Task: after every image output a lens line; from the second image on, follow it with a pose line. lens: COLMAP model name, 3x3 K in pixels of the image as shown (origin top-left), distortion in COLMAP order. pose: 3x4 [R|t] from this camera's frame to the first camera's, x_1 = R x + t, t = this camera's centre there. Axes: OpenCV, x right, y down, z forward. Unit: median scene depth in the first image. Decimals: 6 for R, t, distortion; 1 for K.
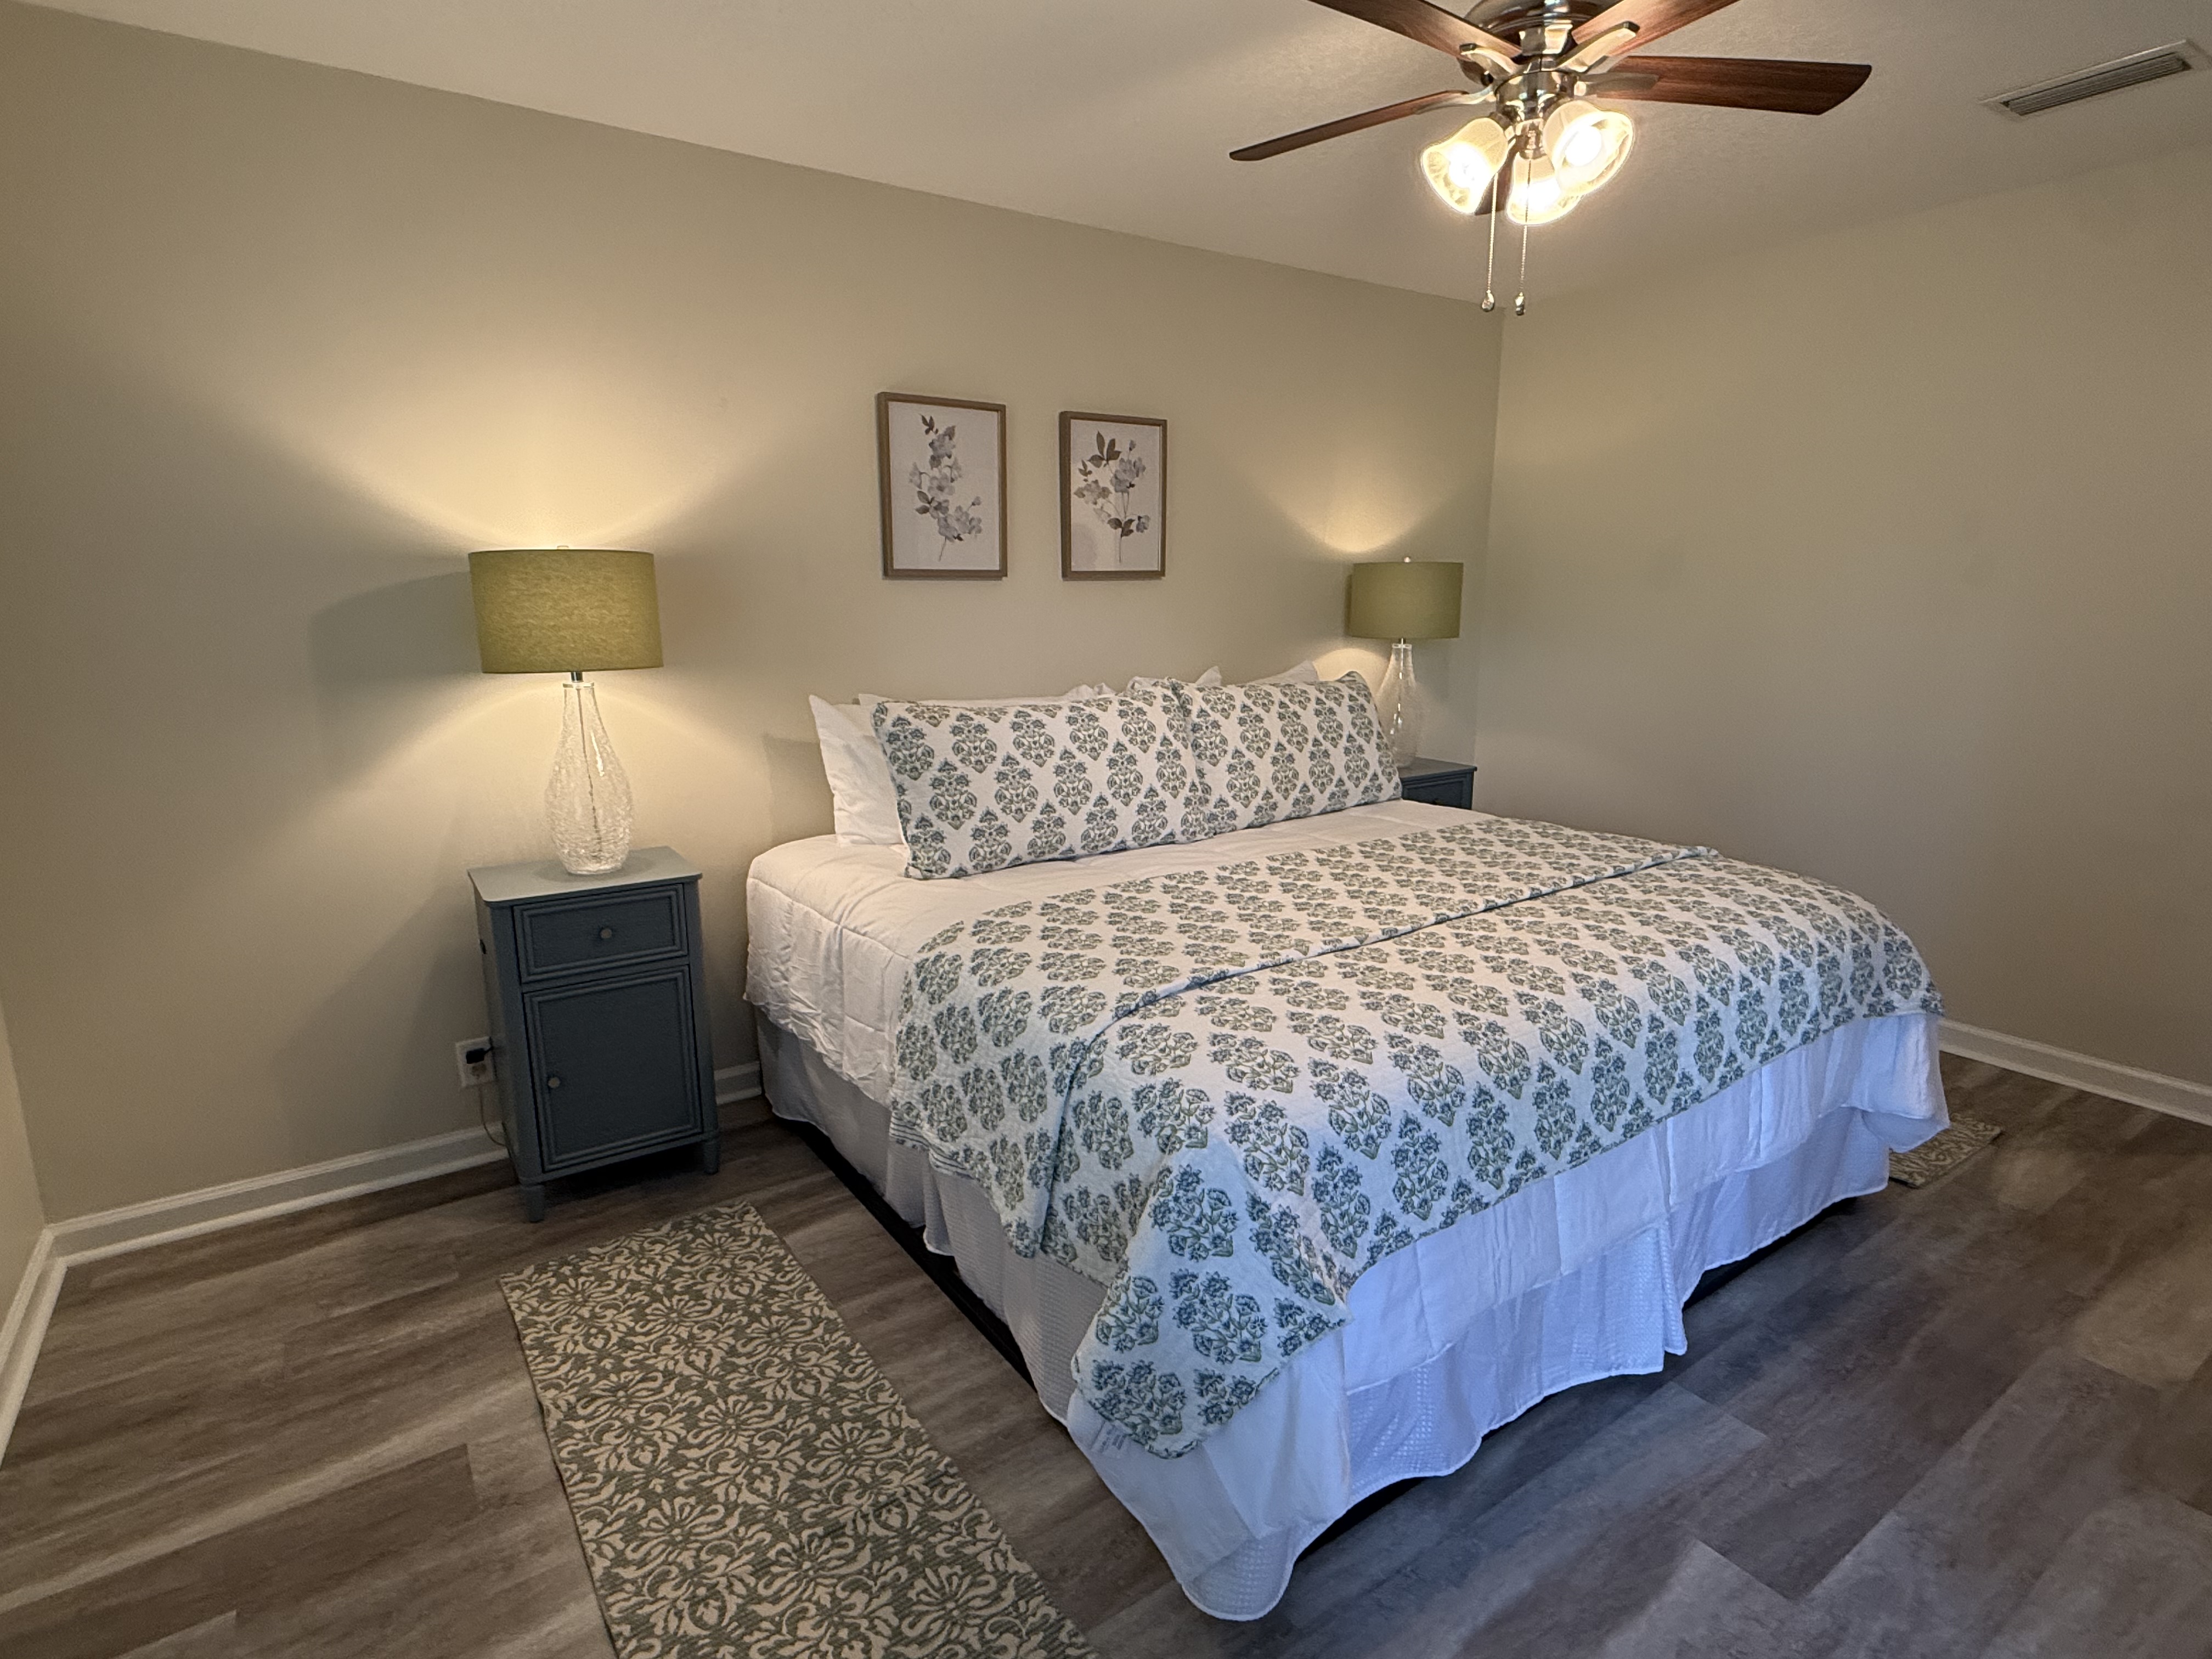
lens RADIAL K [[1173.1, 0, 1096.2], [0, 1173.1, 824.2], [0, 0, 1]] dist [0.006847, -0.005296]
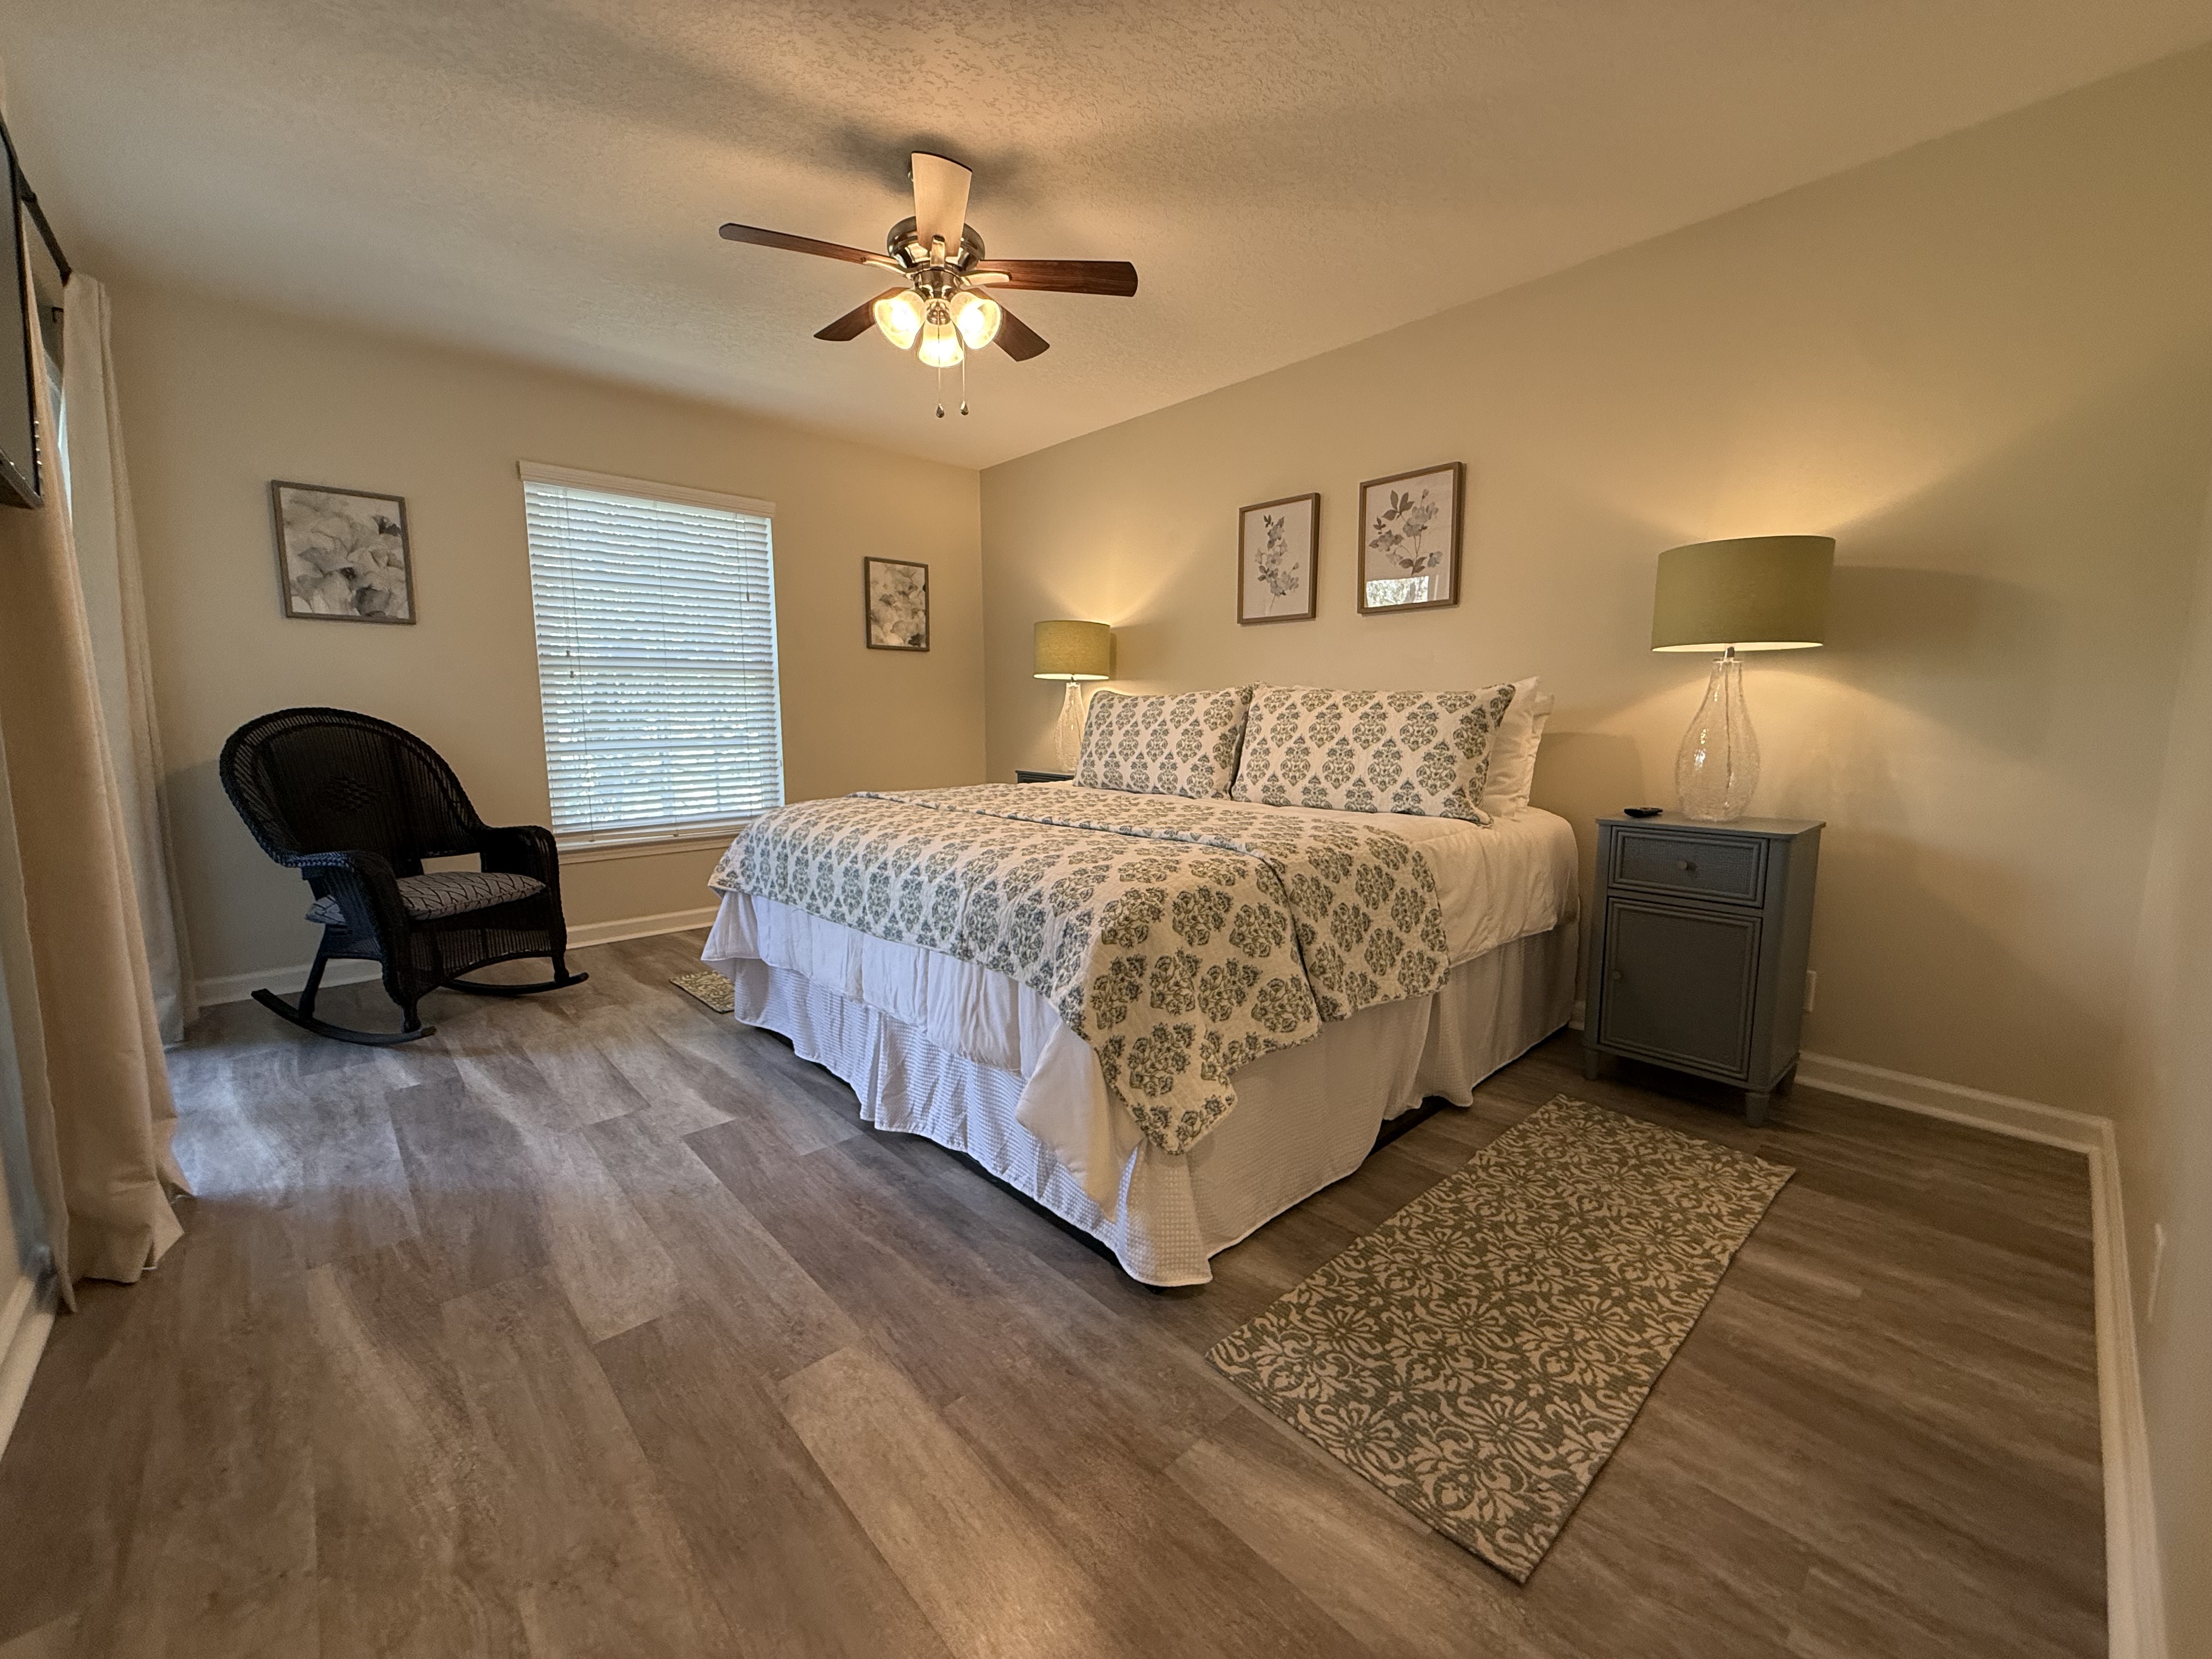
lens RADIAL K [[877.2, 0, 1100.2], [0, 877.2, 833.4], [0, 0, 1]] dist [-0.000986, 0.000321]
pose [[0.133253, 0.149691, -0.979712, 1.236466], [-0.185630, 0.974803, 0.123693, -0.060344], [0.973543, 0.165381, 0.157682, 0.847113]]
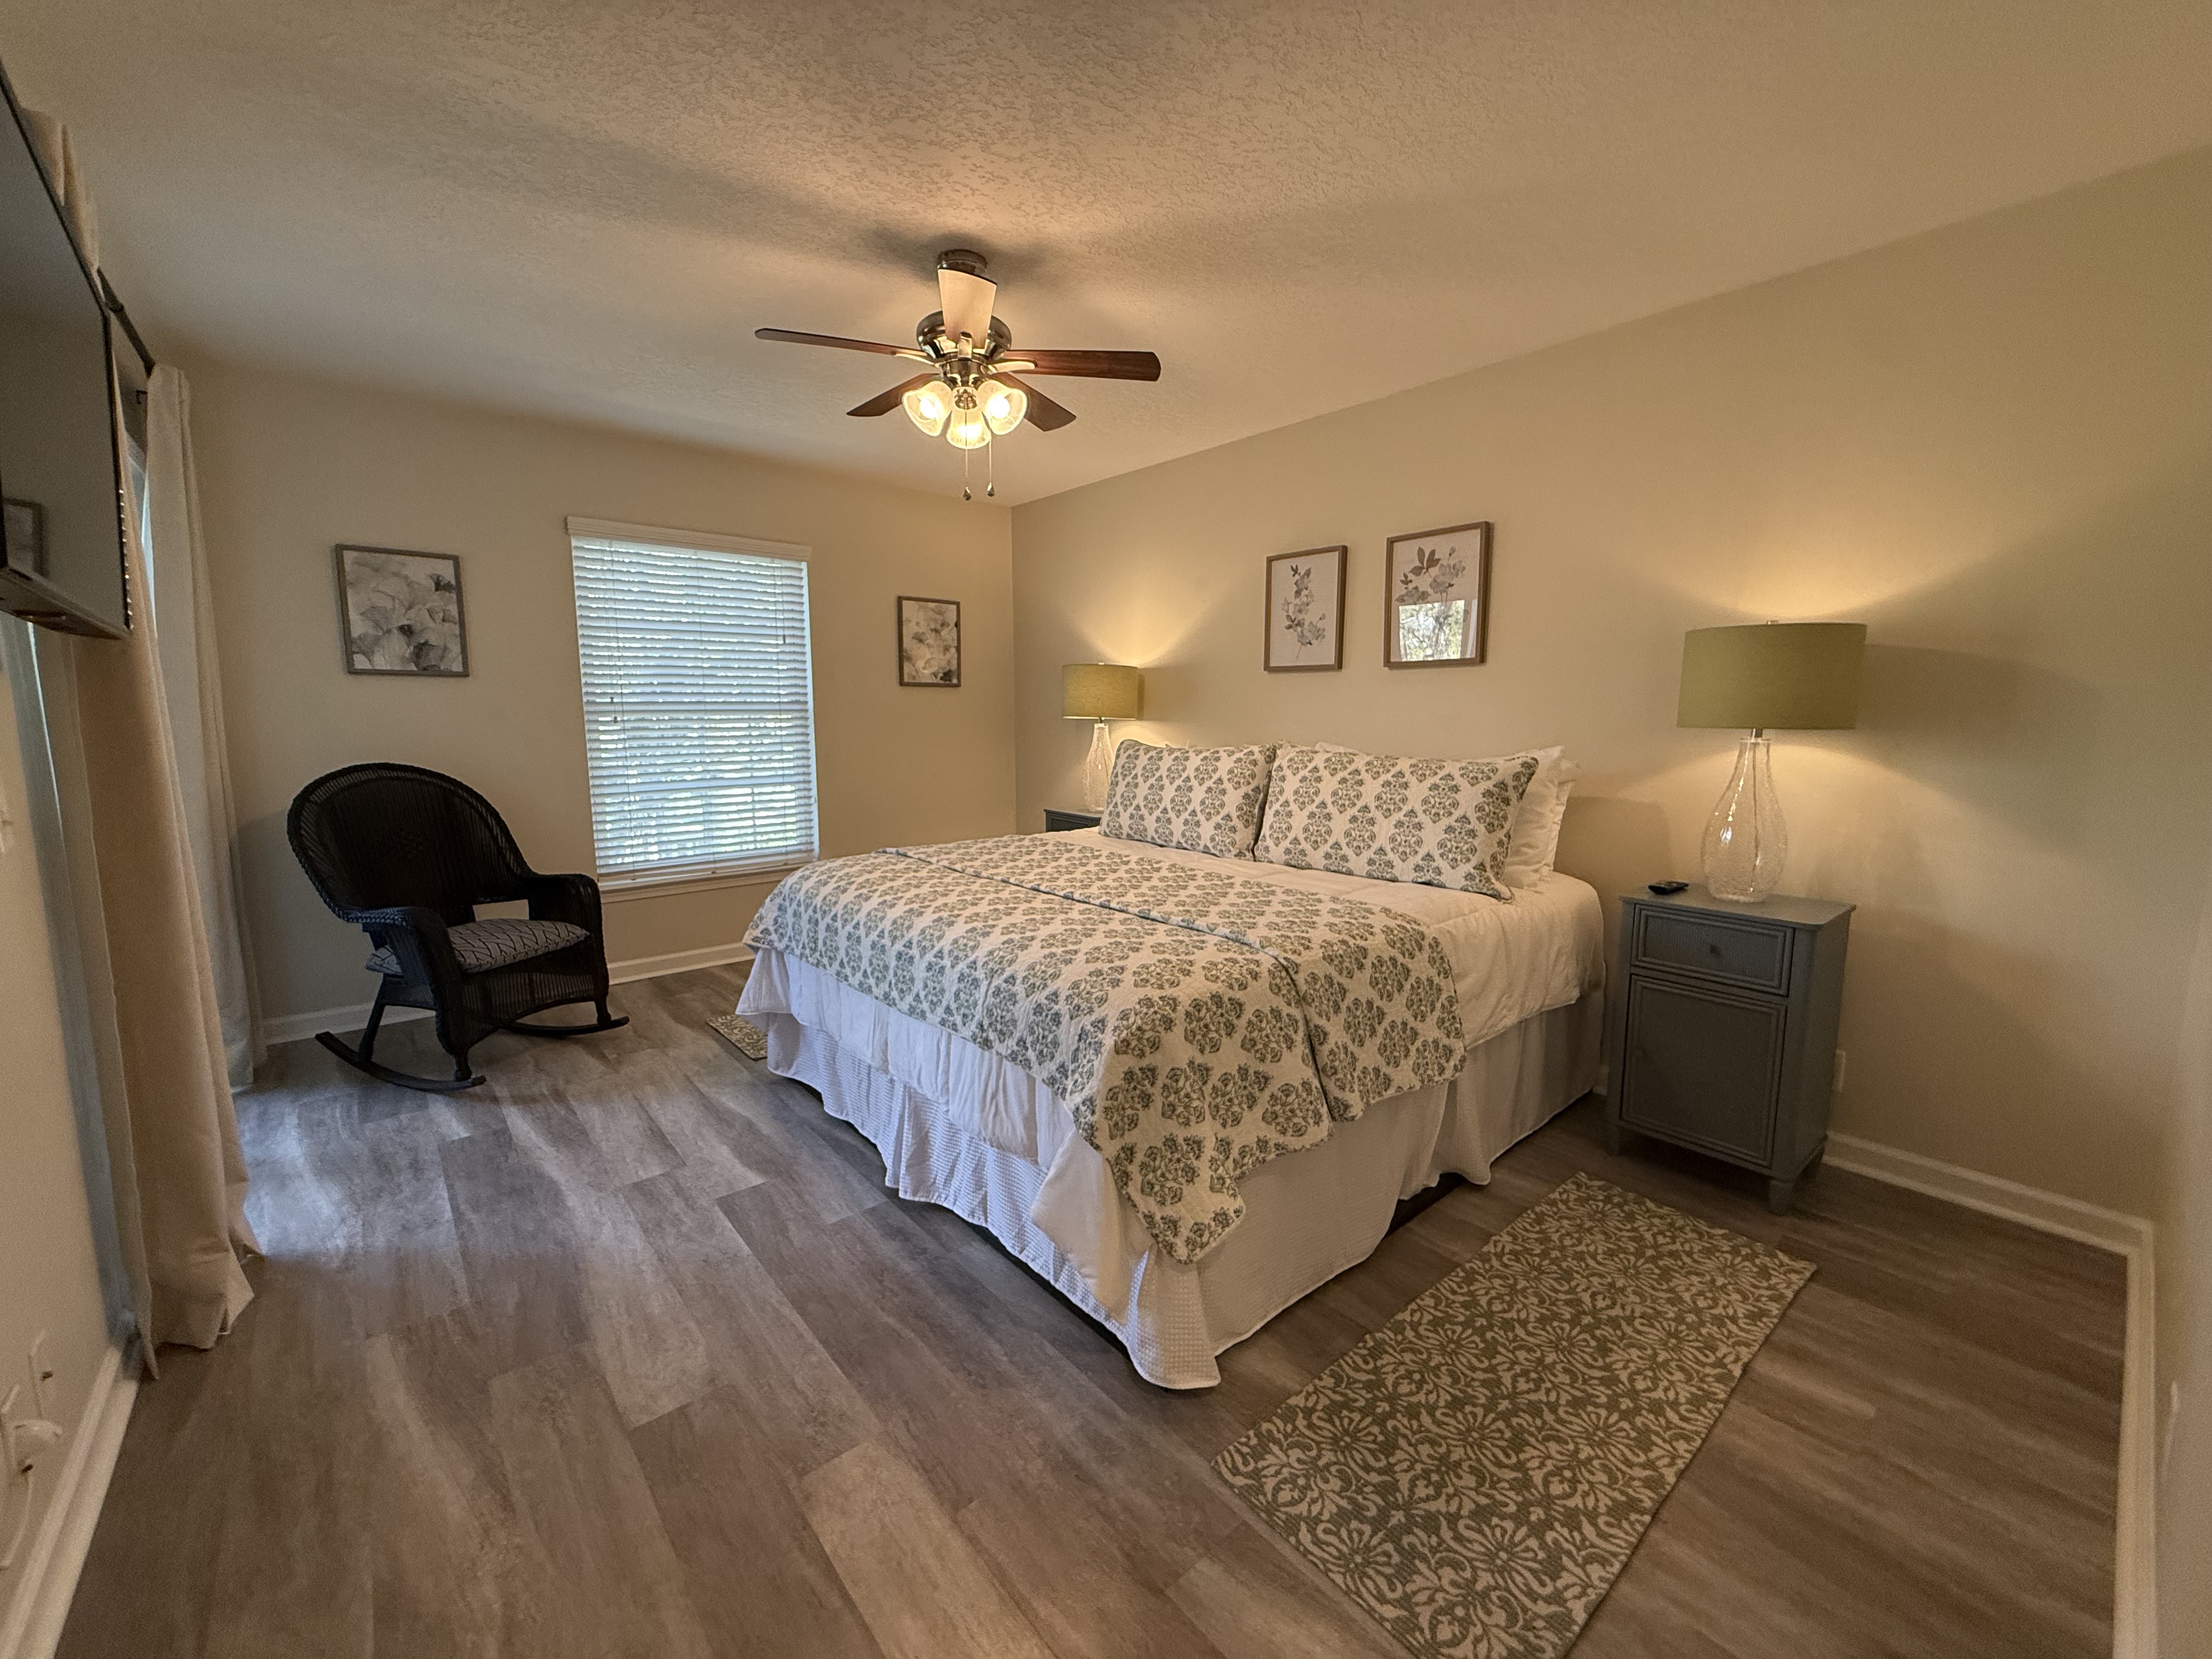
lens RADIAL K [[877.2, 0, 1100.9], [0, 877.2, 831.1], [0, 0, 1]] dist [-0.000986, 0.000321]
pose [[0.094512, 0.153865, -0.983561, 1.241940], [-0.187401, 0.973071, 0.134216, -0.147673], [0.977726, 0.171636, 0.120801, 0.844235]]
